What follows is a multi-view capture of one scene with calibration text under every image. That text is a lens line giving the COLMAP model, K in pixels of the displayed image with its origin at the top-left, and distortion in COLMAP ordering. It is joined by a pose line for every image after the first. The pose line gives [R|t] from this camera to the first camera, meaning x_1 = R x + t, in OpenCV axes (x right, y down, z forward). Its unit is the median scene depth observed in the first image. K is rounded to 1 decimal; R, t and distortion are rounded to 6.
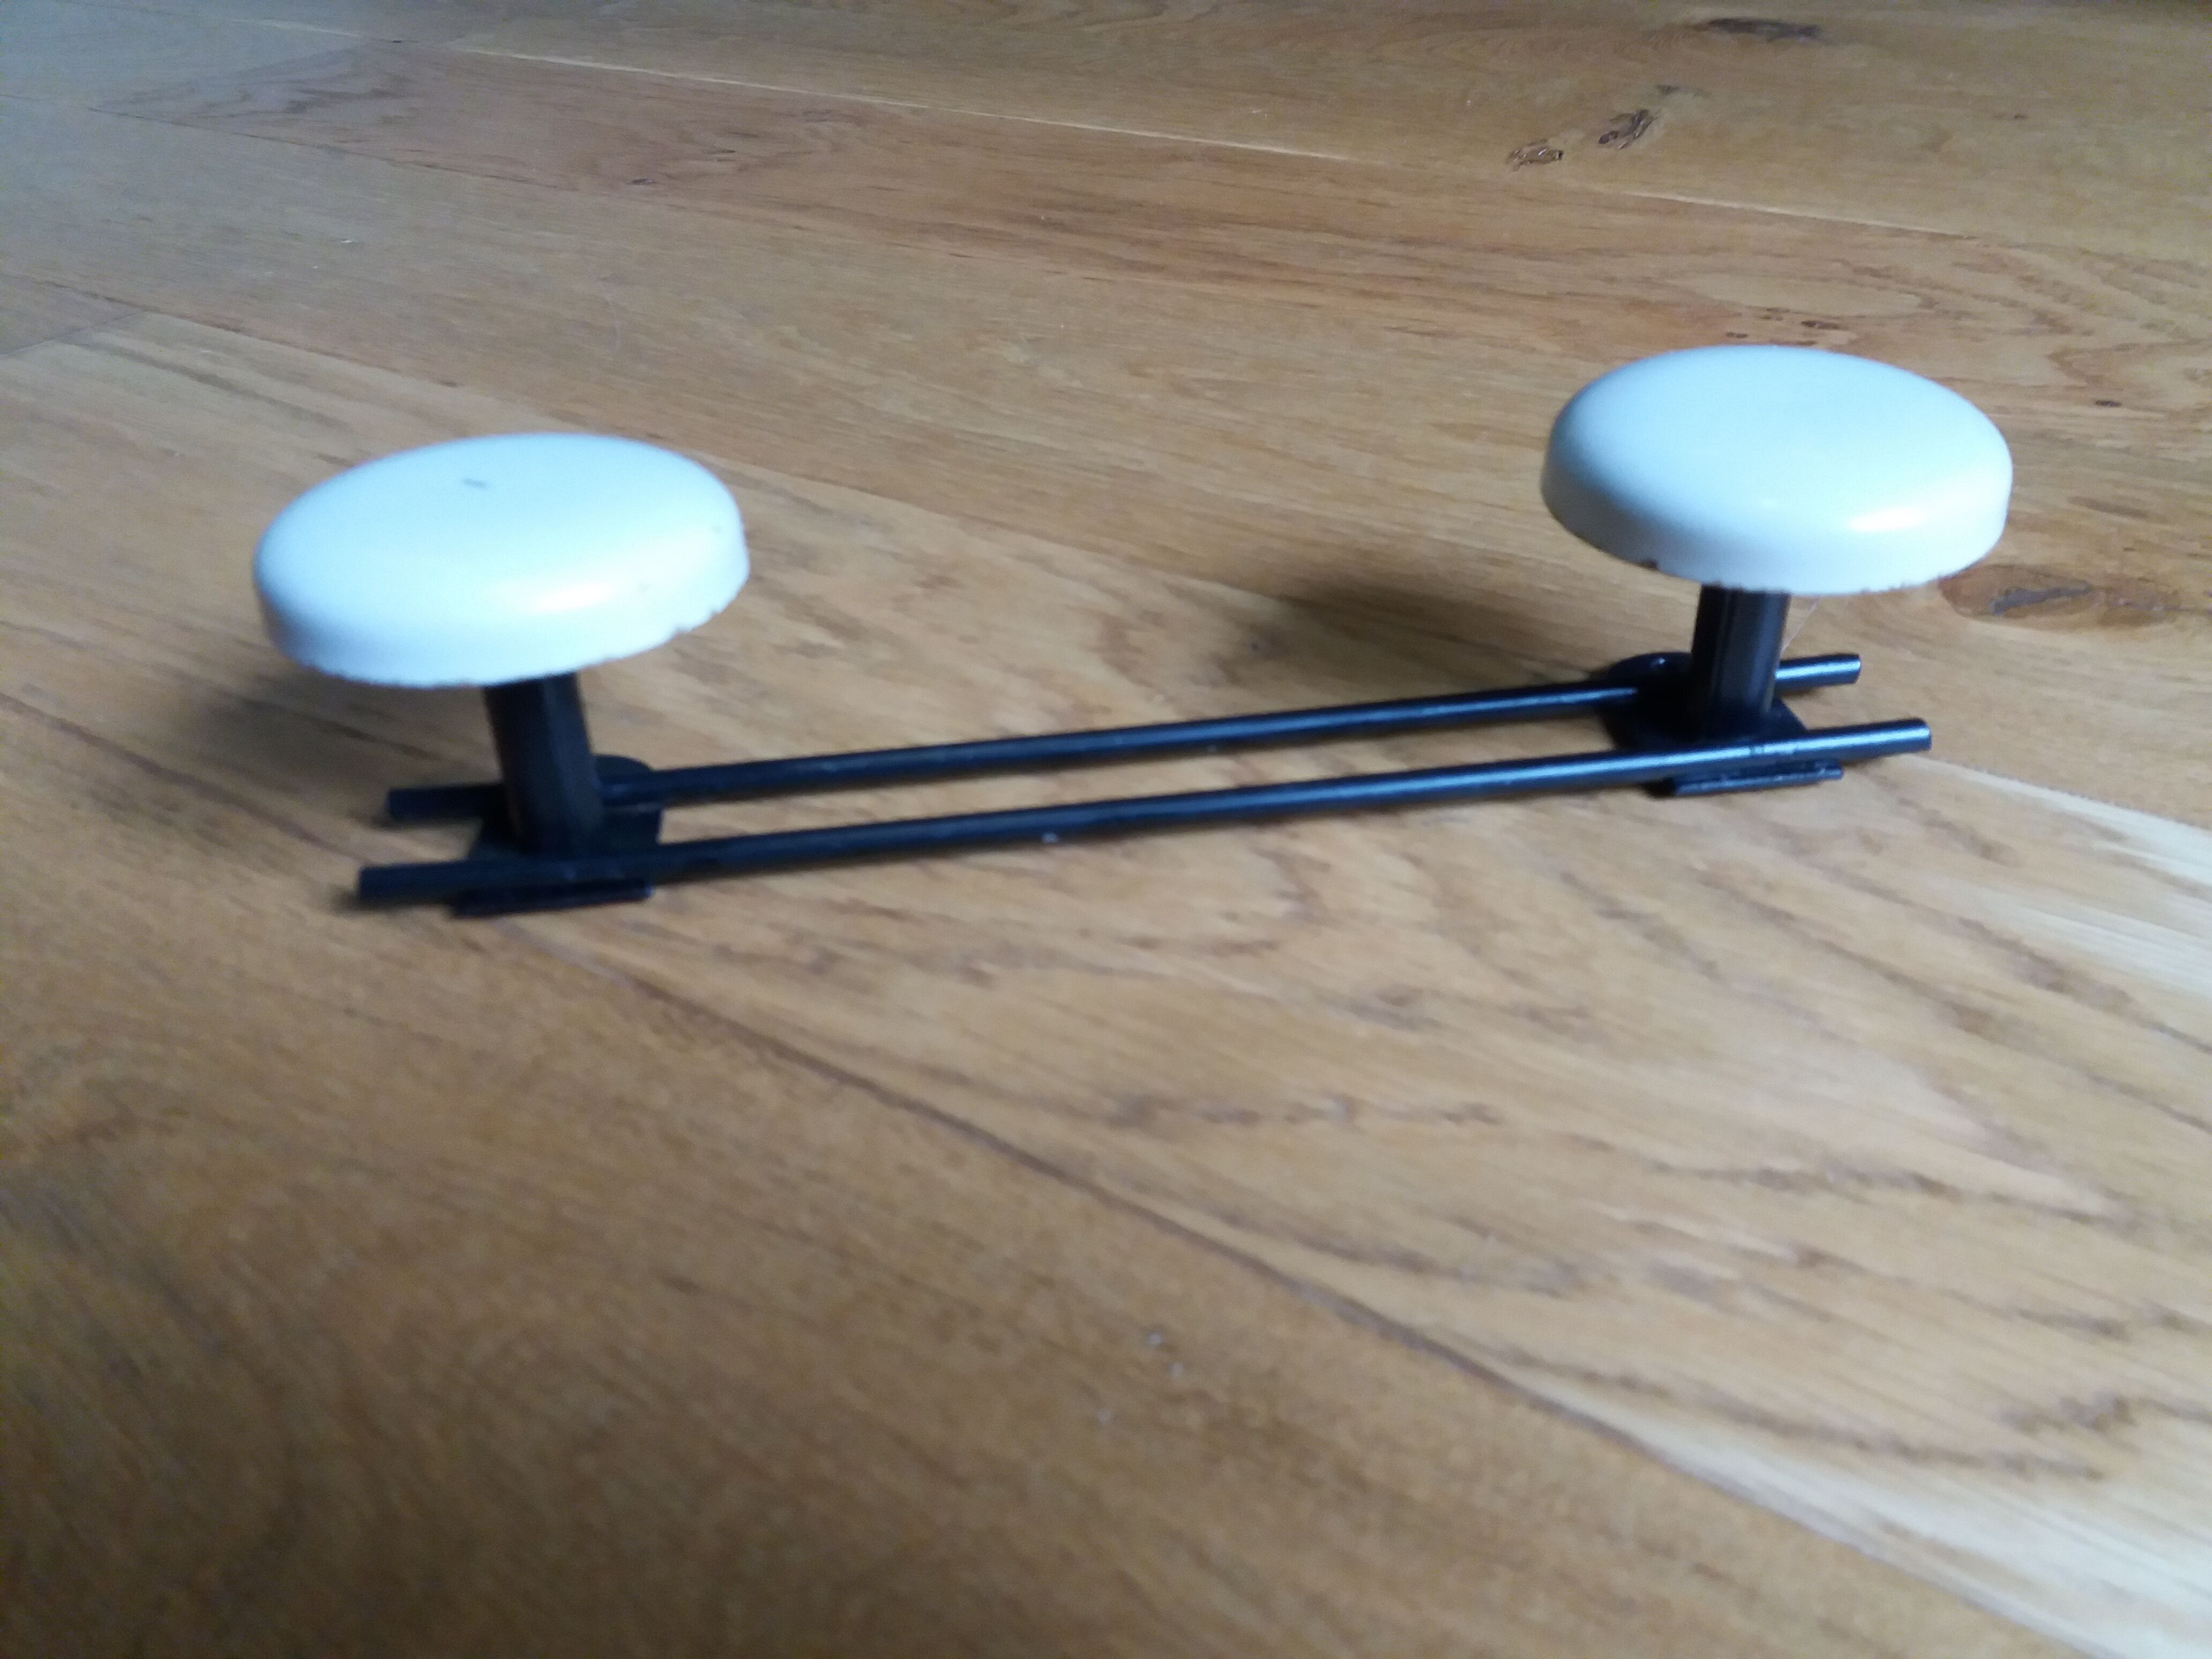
lens RADIAL K [[1778.8, 0, 1113.9], [0, 1778.8, 825.7], [0, 0, 1]] dist [0.091706, -0.159582]
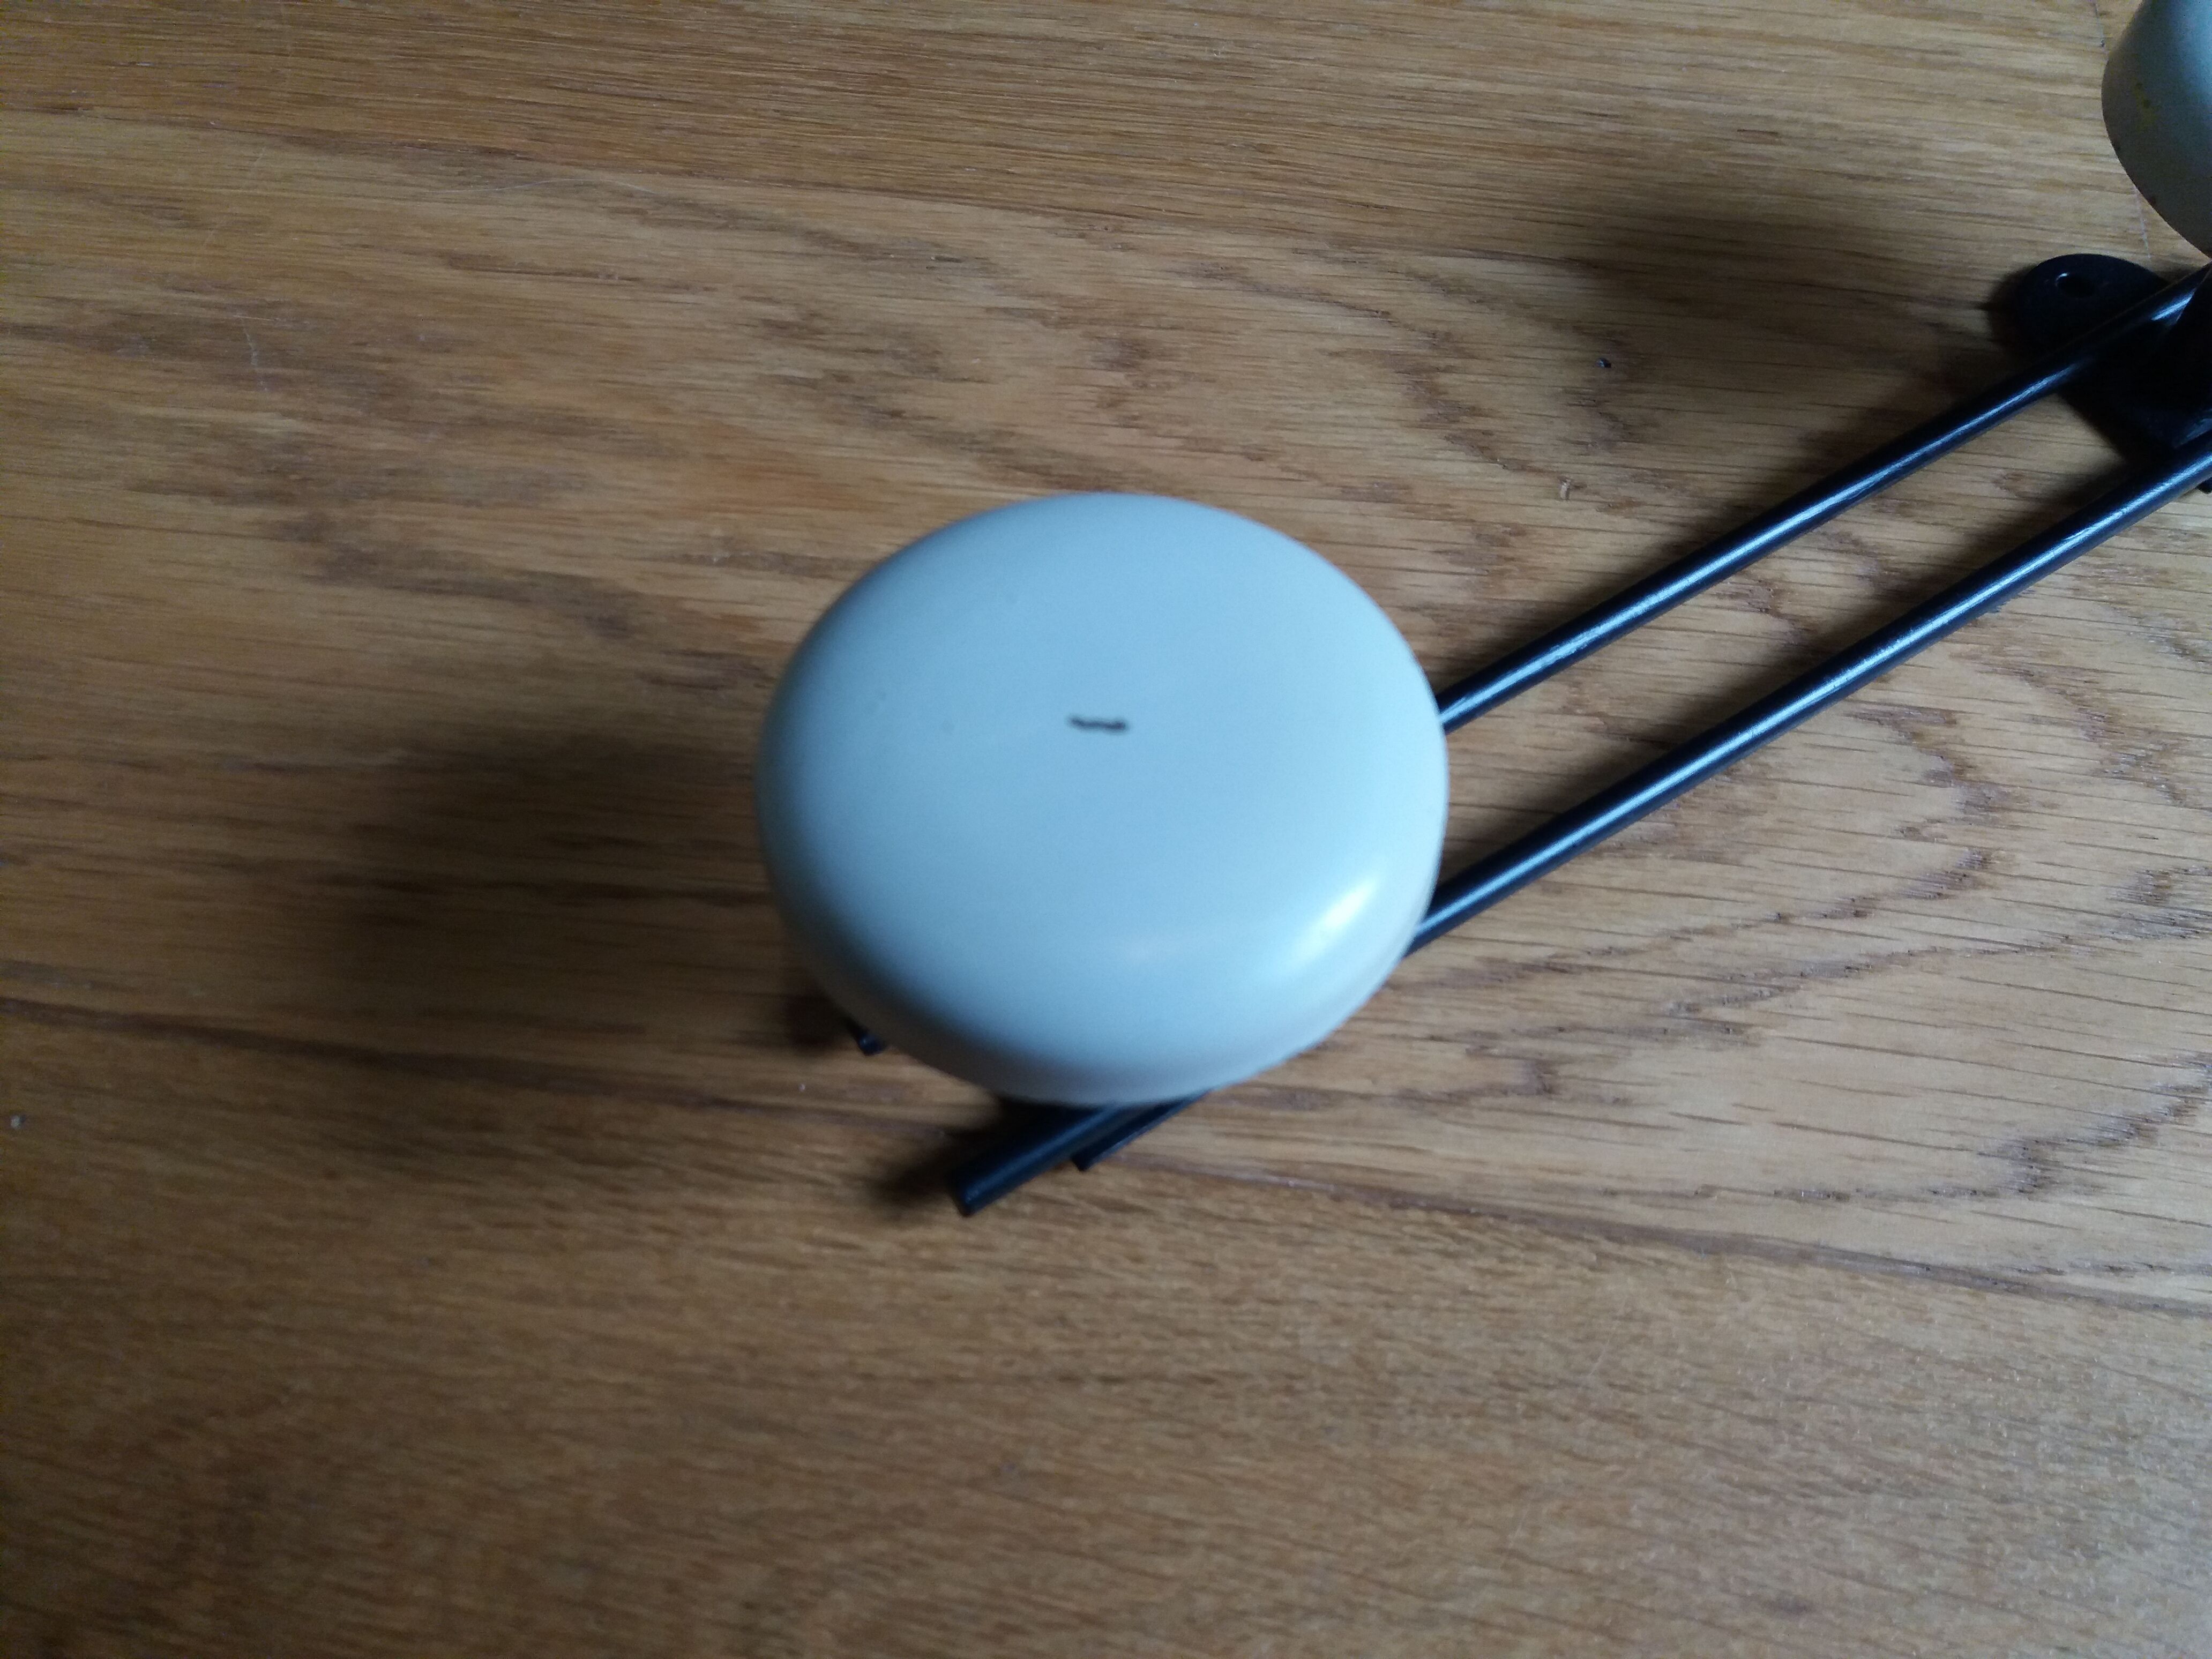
lens RADIAL K [[1799.7, 0, 1114.7], [0, 1799.7, 828.8], [0, 0, 1]] dist [0.084577, -0.173140]
pose [[0.905804, -0.347424, 0.242519, -0.351420], [0.208076, 0.863369, 0.459672, -0.308586], [-0.369084, -0.365910, 0.854334, 0.286998]]
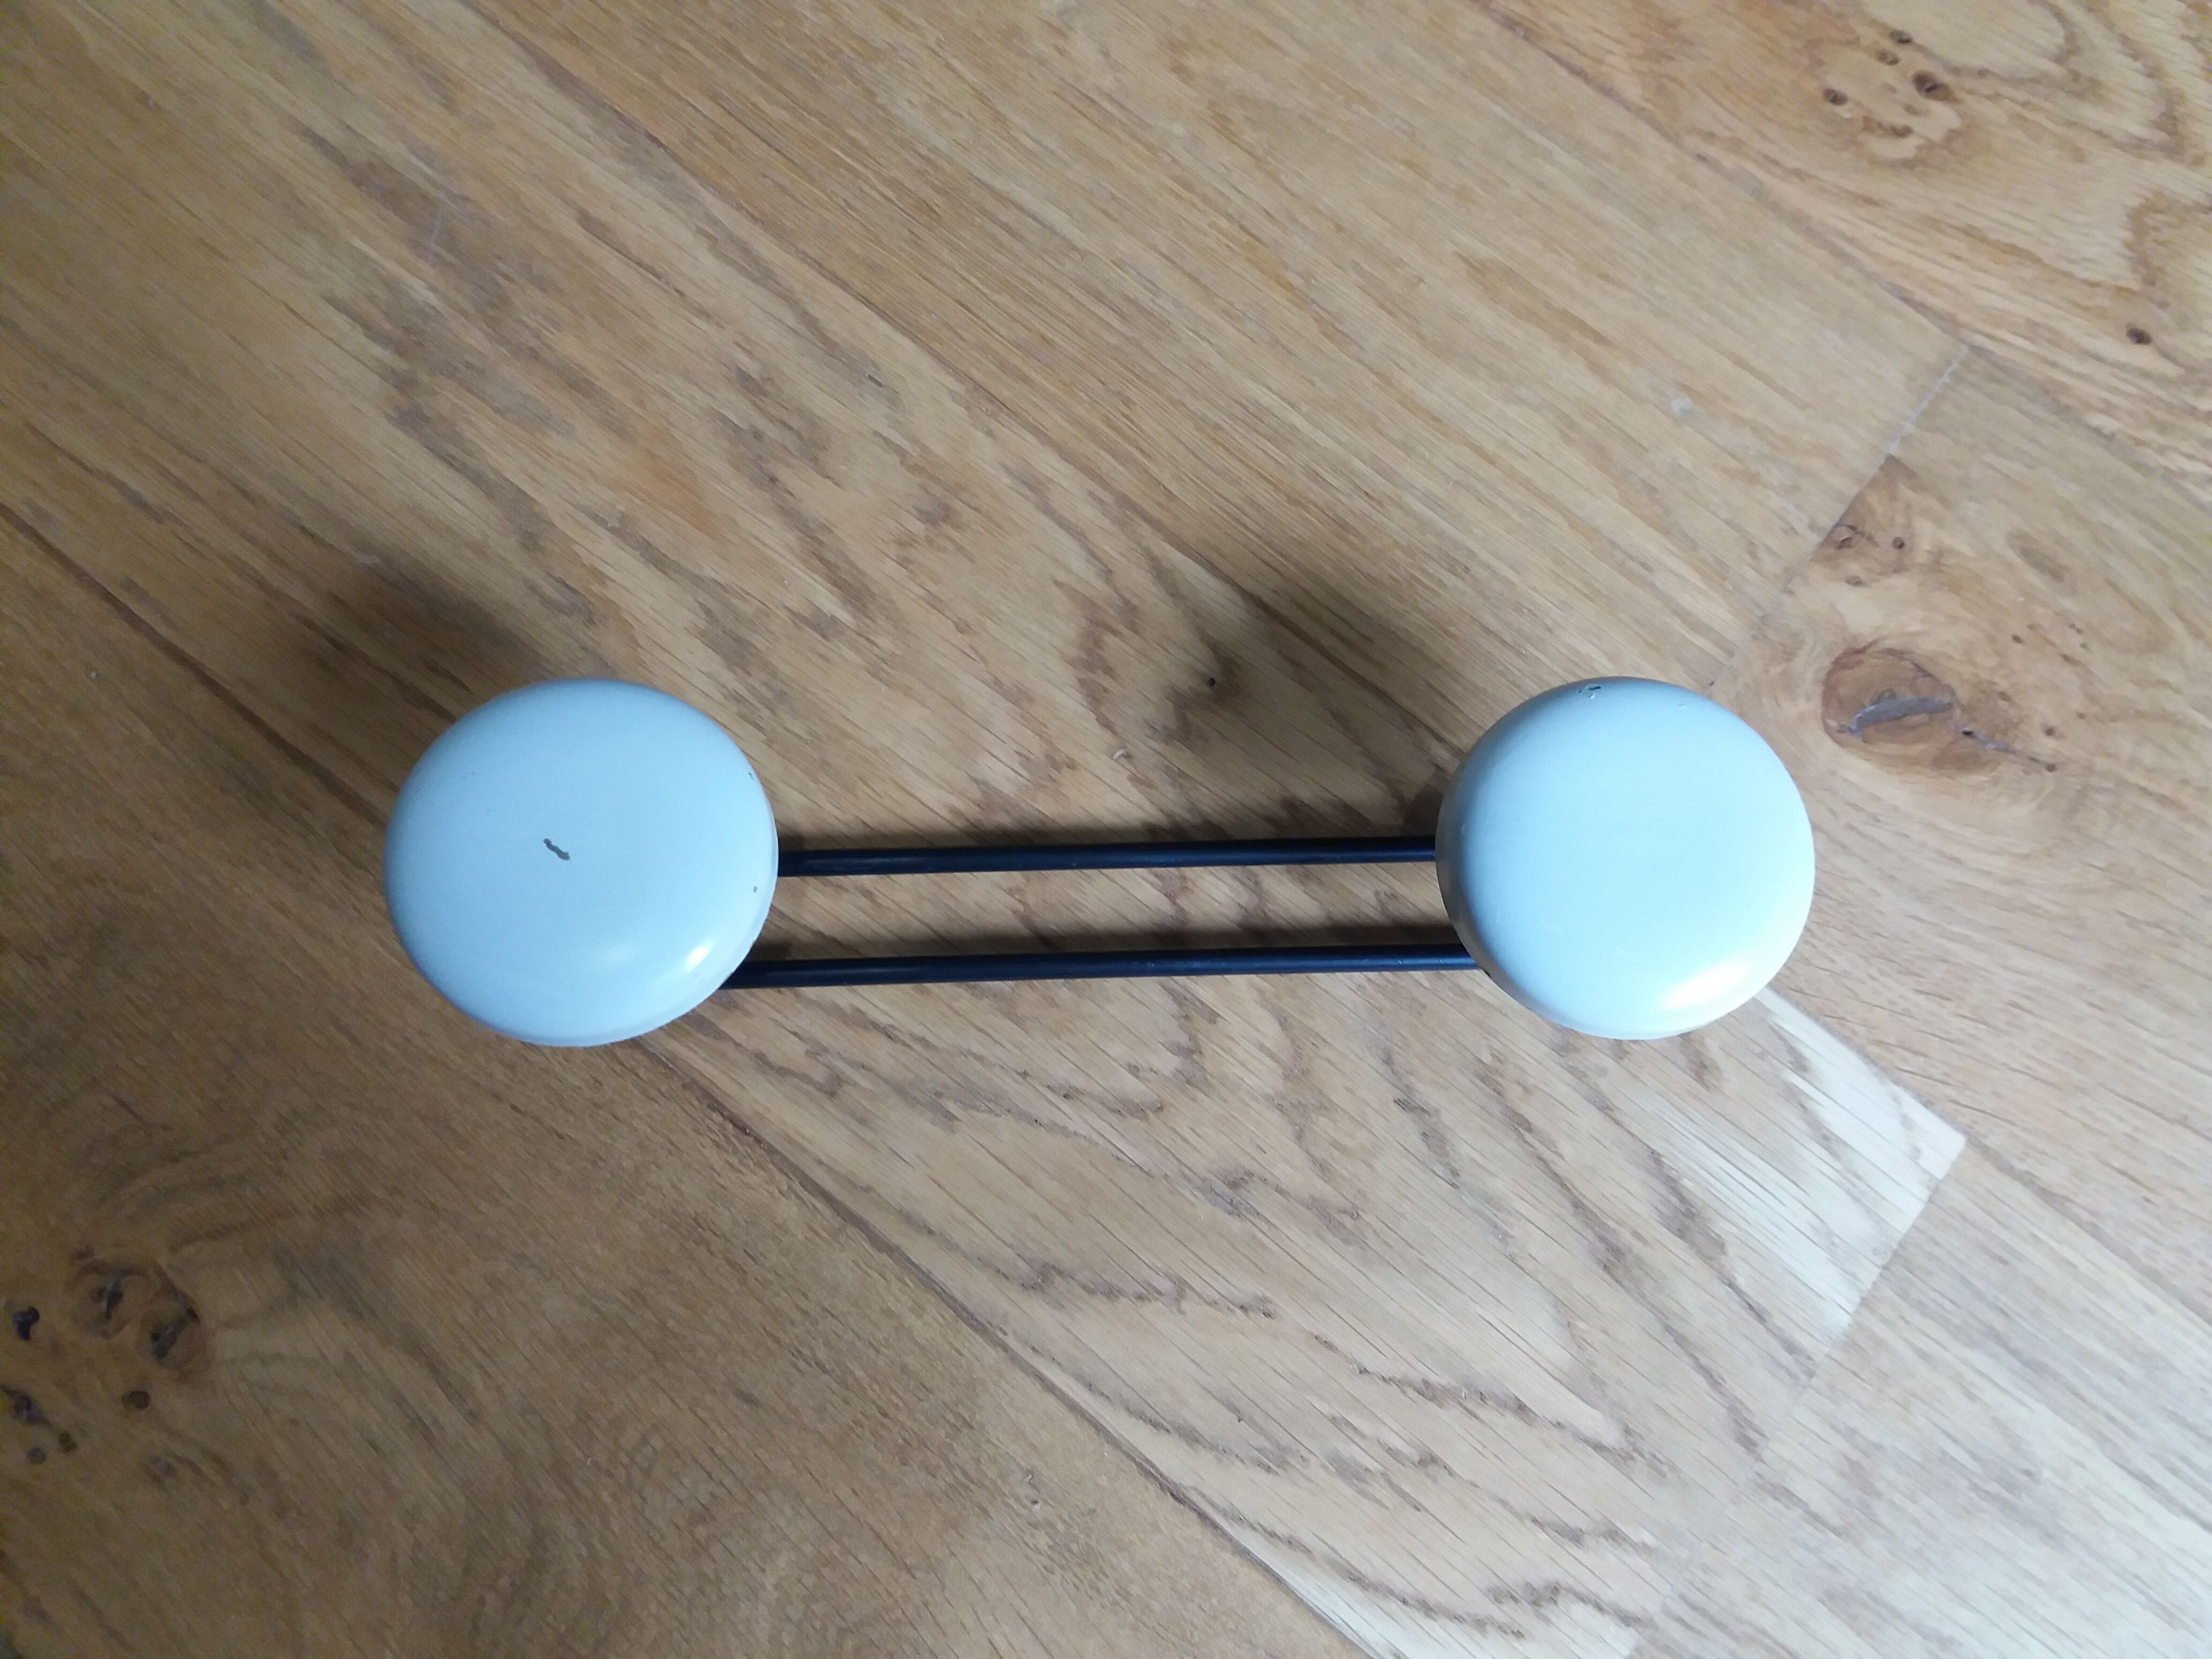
lens RADIAL K [[1799.7, 0, 1114.7], [0, 1799.7, 828.8], [0, 0, 1]] dist [0.084577, -0.173140]
pose [[0.993117, 0.109157, 0.042469, -0.019407], [-0.109859, 0.742361, 0.660932, -0.715124], [0.040618, -0.661049, 0.749243, 0.065193]]
